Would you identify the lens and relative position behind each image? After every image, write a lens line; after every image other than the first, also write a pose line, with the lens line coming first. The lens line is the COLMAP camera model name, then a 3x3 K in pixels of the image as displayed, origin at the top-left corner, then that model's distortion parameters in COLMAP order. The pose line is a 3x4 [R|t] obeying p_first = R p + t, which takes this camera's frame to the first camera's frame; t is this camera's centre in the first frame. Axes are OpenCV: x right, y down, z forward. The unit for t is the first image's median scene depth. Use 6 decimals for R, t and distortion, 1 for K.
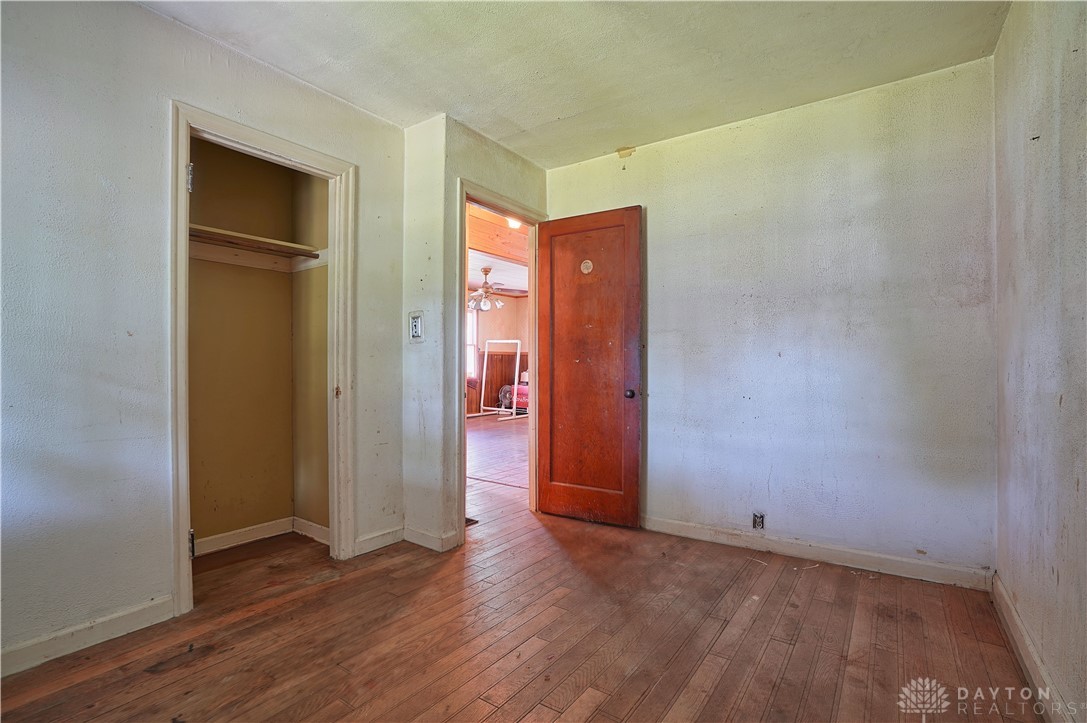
lens RADIAL K [[504.7, 0, 543.9], [0, 504.7, 365.1], [0, 0, 1]] dist [-0.046389, 0.011061]
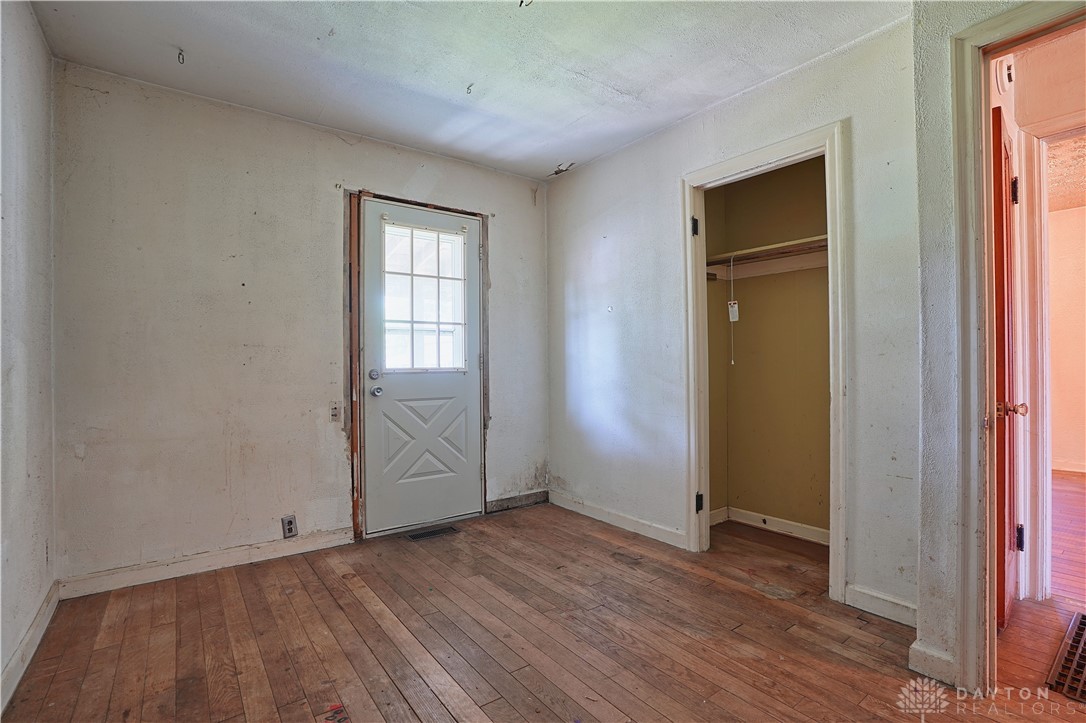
lens RADIAL K [[504.2, 0, 541.1], [0, 504.2, 362.3], [0, 0, 1]] dist [-0.046389, 0.011061]
pose [[-0.306300, -0.001757, -0.951934, 0.729410], [0.008258, 0.999956, -0.004502, -0.010823], [0.951899, -0.009240, -0.306271, 1.069573]]
